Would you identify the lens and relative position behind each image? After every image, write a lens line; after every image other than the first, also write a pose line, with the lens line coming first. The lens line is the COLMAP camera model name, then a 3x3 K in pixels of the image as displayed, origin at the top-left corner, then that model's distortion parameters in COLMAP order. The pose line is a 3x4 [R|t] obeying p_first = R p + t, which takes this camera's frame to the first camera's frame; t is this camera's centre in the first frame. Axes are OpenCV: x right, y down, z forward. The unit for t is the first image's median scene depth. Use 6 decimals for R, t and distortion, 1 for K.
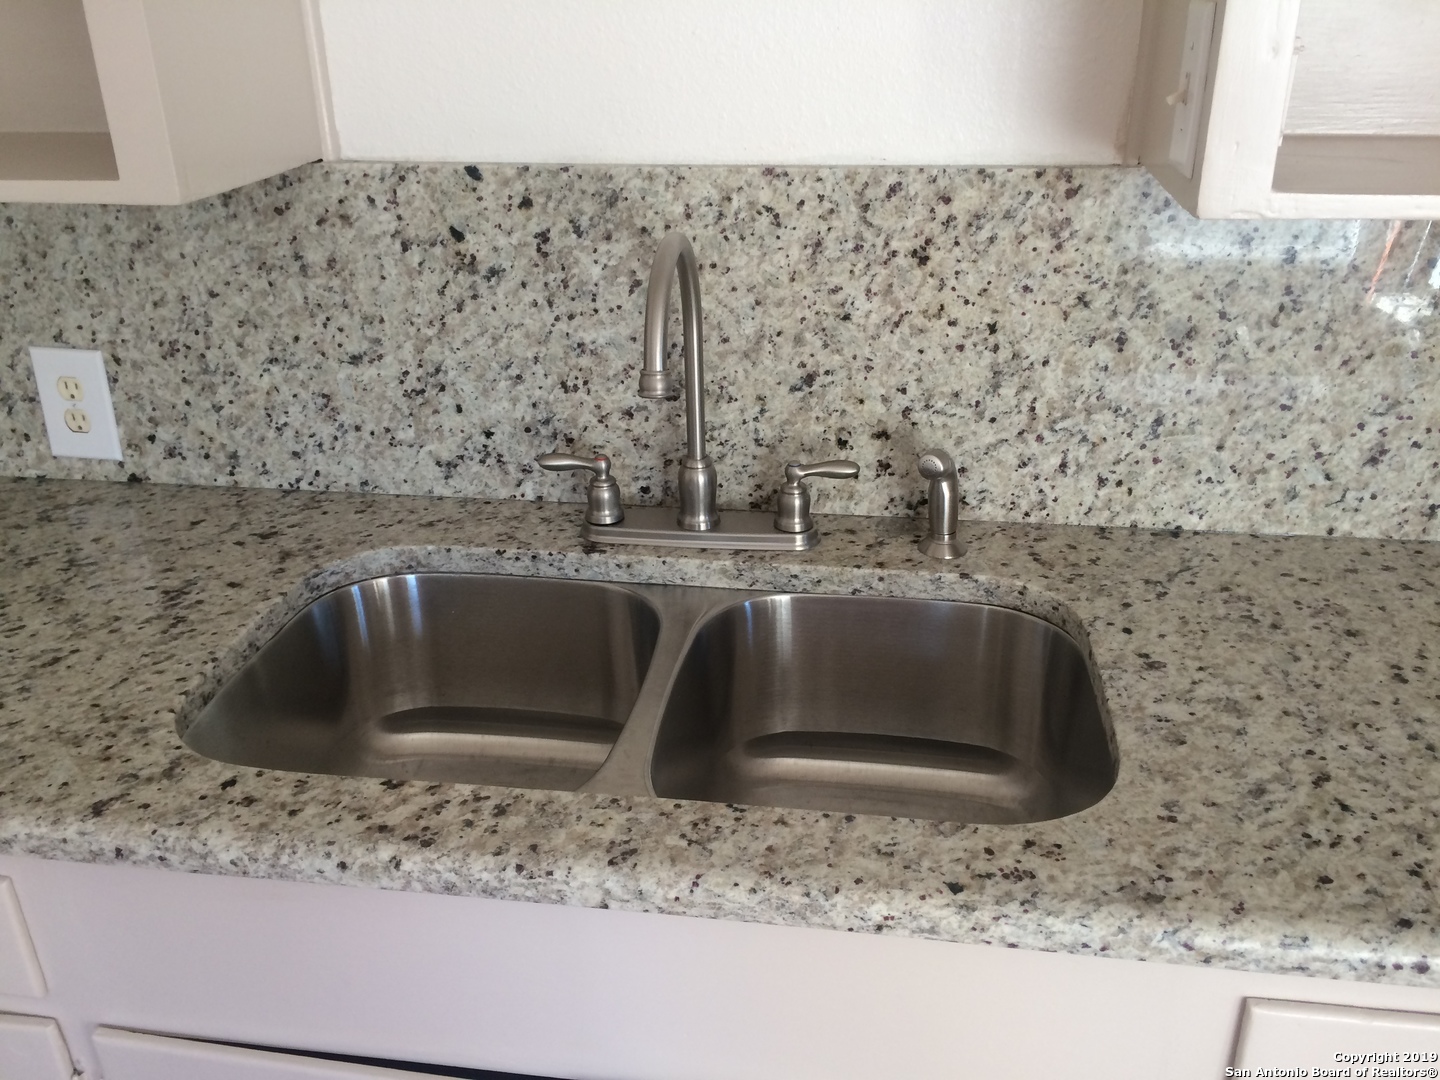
lens RADIAL K [[1222.9, 0, 725.7], [0, 1222.9, 532.5], [0, 0, 1]] dist [0.077682, -0.099878]
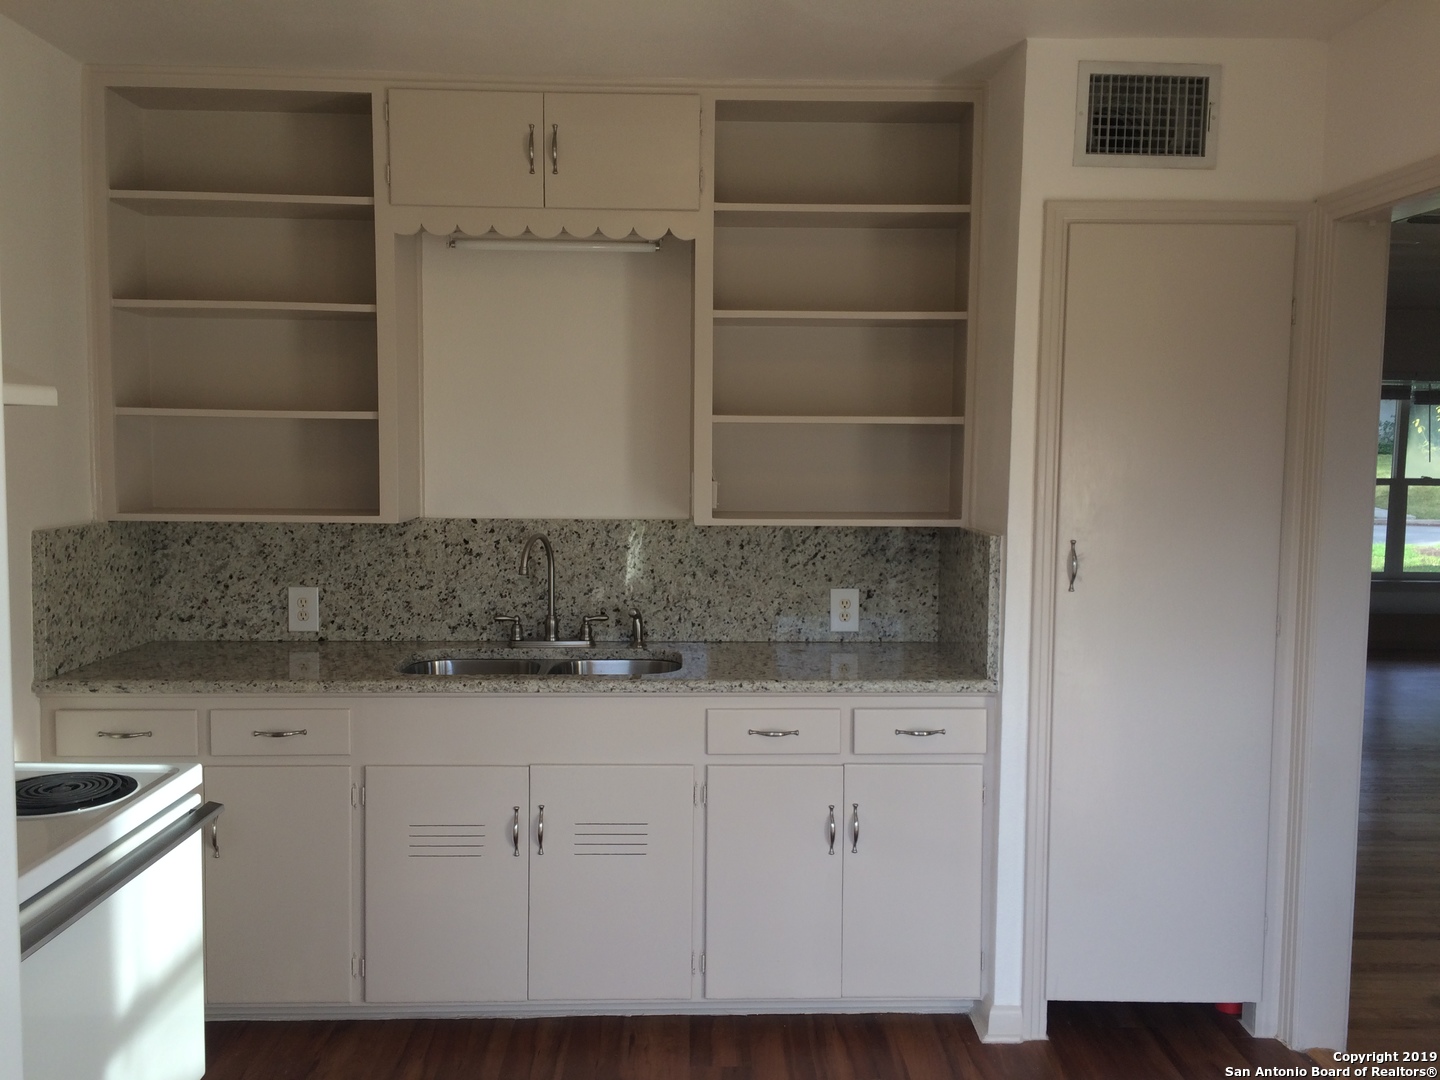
lens RADIAL K [[1222.9, 0, 718.1], [0, 1222.9, 543.2], [0, 0, 1]] dist [0.077682, -0.099878]
pose [[0.984784, 0.008121, 0.173594, -0.135062], [0.051486, 0.940429, -0.336069, 0.742036], [-0.165982, 0.339893, 0.925701, -1.718469]]
